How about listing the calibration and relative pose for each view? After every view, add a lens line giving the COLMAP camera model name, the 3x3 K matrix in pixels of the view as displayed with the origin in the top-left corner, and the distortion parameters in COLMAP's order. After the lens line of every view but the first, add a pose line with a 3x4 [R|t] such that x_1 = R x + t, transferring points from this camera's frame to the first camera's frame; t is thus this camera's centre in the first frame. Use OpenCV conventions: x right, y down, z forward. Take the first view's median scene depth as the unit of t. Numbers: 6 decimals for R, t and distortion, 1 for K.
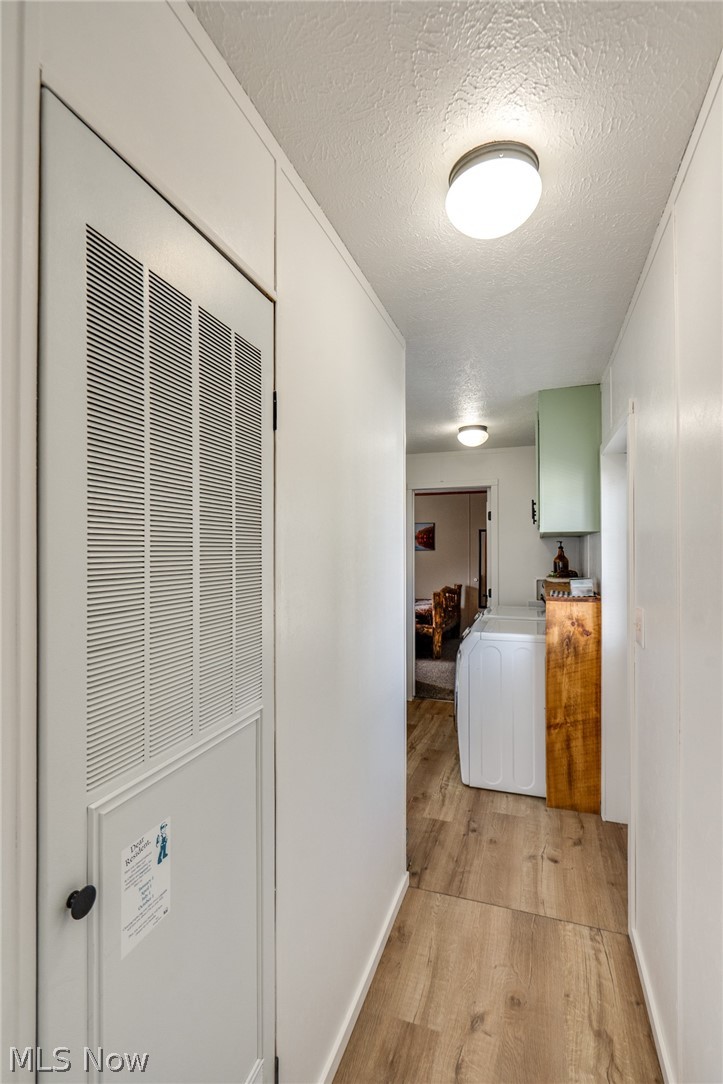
lens RADIAL K [[506.4, 0, 370.3], [0, 506.4, 546.4], [0, 0, 1]] dist [-0.006890, 0.001163]
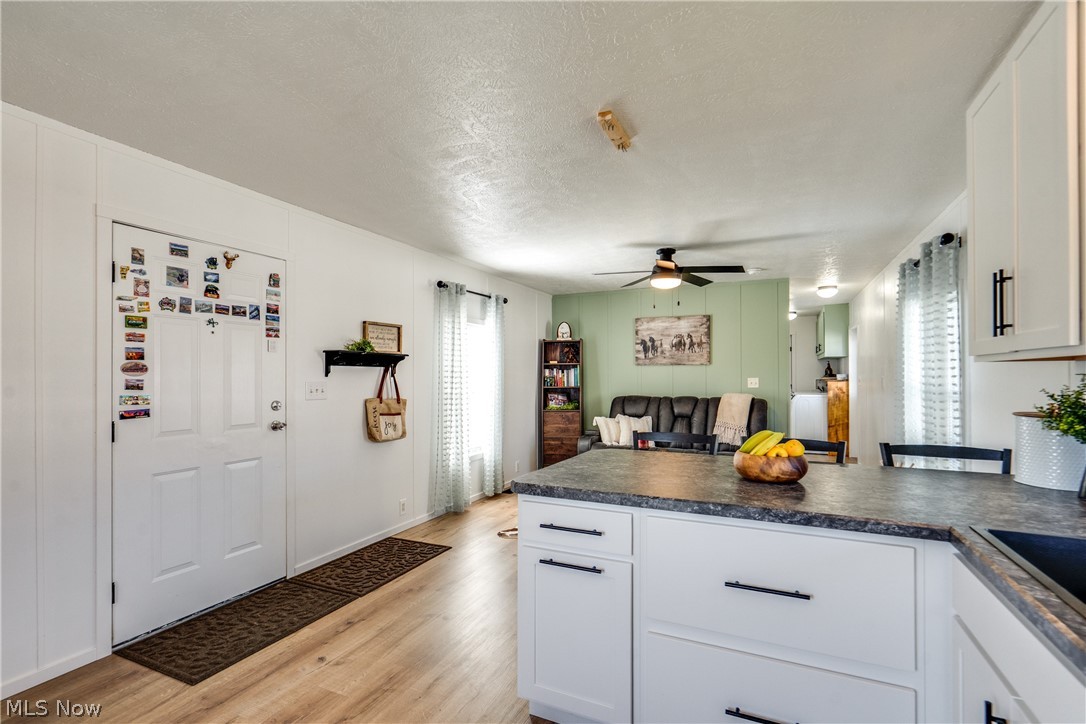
lens RADIAL K [[507.4, 0, 535.2], [0, 507.4, 369.2], [0, 0, 1]] dist [-0.006890, 0.001163]
pose [[0.992323, -0.001776, -0.123664, -0.613364], [0.000822, 0.999970, -0.007760, 0.041340], [0.123674, 0.007598, 0.992294, -1.331755]]
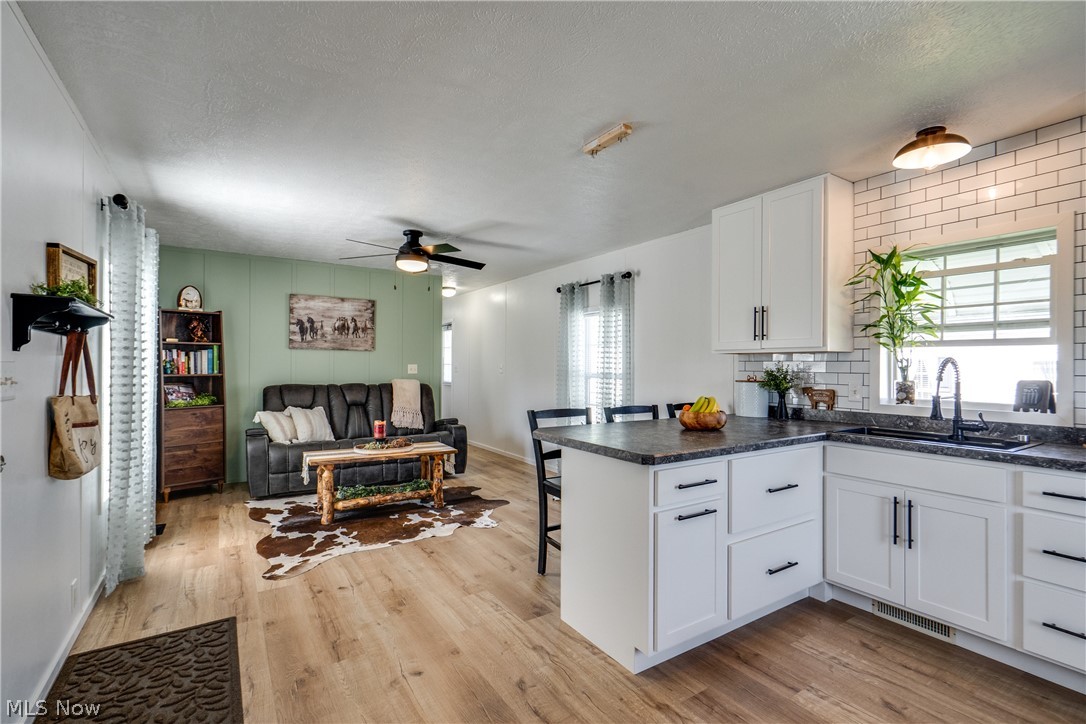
lens RADIAL K [[507.4, 0, 554.9], [0, 507.4, 363.4], [0, 0, 1]] dist [-0.006890, 0.001163]
pose [[0.610289, 0.008598, 0.792132, -1.118556], [-0.009661, 0.999948, -0.003410, 0.053518], [-0.792120, -0.005572, 0.610340, -1.107773]]
